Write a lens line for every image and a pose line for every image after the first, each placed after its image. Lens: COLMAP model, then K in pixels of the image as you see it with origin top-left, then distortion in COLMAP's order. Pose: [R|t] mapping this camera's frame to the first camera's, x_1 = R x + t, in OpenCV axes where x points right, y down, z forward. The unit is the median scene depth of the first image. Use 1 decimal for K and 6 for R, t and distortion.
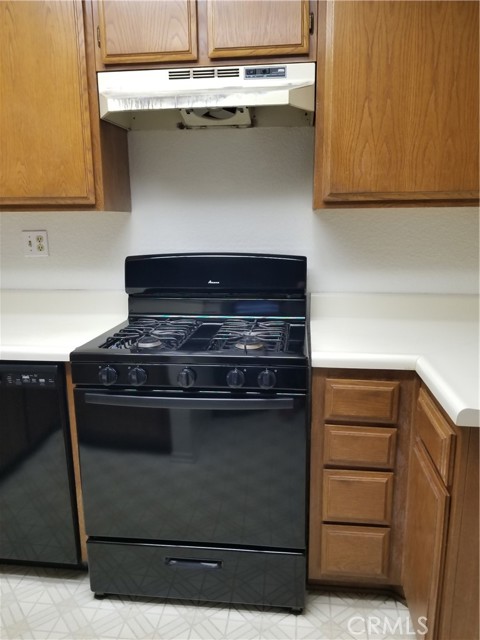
lens RADIAL K [[484.6, 0, 249.1], [0, 484.6, 328.4], [0, 0, 1]] dist [0.073246, -0.127237]
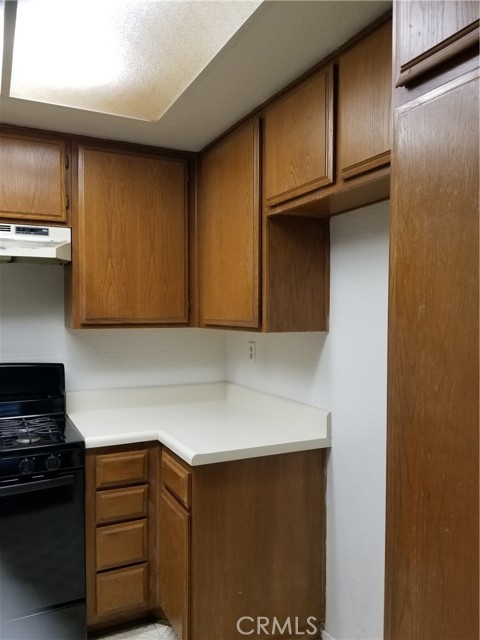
lens RADIAL K [[484.6, 0, 249.1], [0, 484.6, 328.4], [0, 0, 1]] dist [0.073246, -0.127237]
pose [[0.821779, -0.005227, 0.569782, -0.250982], [0.110351, 0.982487, -0.150143, 0.006508], [-0.559019, 0.186260, 0.807964, -0.374809]]
